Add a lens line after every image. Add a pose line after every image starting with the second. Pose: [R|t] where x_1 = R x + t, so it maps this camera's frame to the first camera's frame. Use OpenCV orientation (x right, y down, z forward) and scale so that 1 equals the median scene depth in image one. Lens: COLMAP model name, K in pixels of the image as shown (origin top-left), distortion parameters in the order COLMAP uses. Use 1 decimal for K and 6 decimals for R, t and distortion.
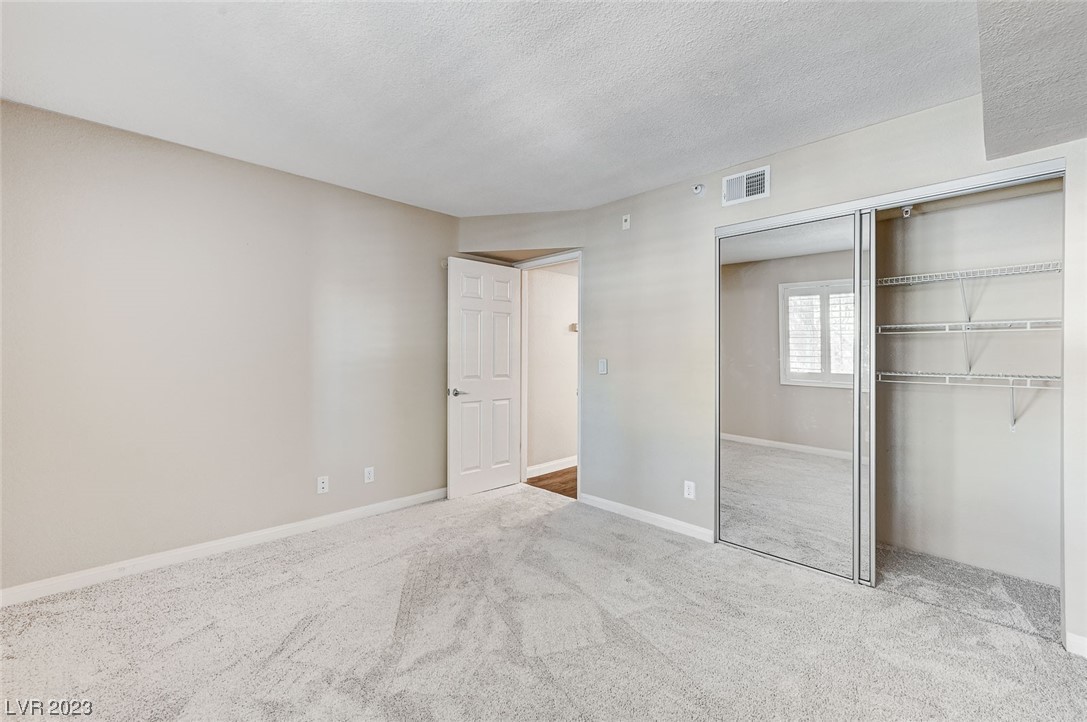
lens RADIAL K [[434.3, 0, 548.4], [0, 434.3, 358.5], [0, 0, 1]] dist [0.011295, 0.000349]
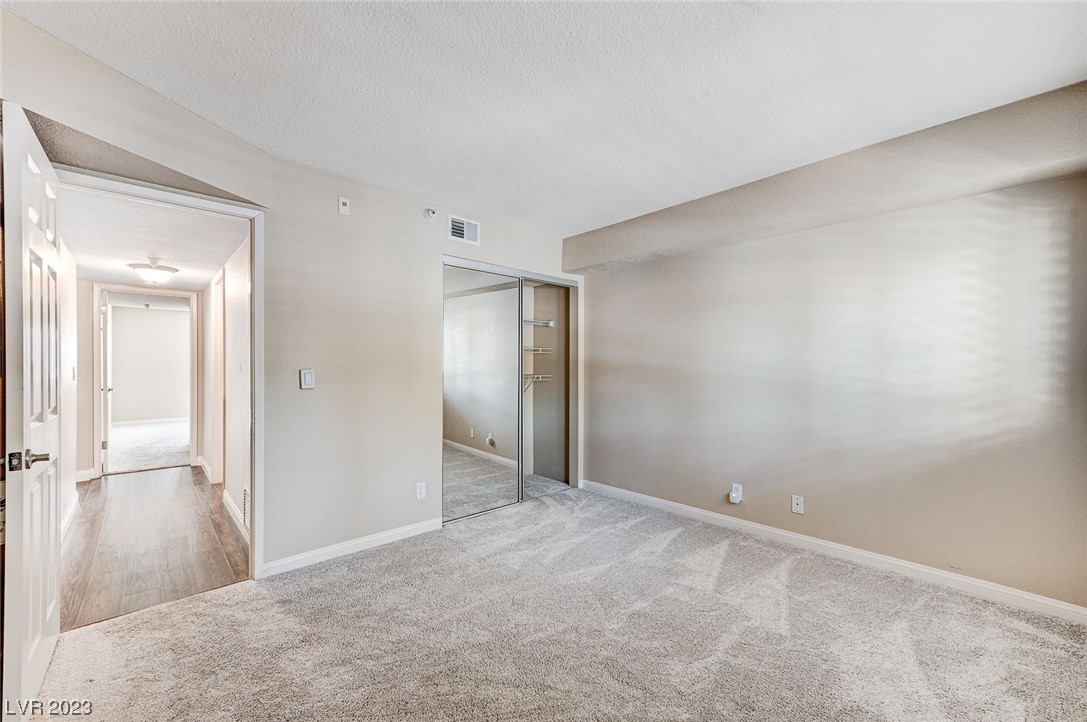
lens RADIAL K [[434.3, 0, 548.4], [0, 434.3, 358.5], [0, 0, 1]] dist [0.011295, 0.000349]
pose [[0.057859, 0.010794, 0.998266, -0.752893], [-0.000742, 0.999942, -0.010769, -0.010068], [-0.998324, -0.000118, 0.057864, 0.651221]]
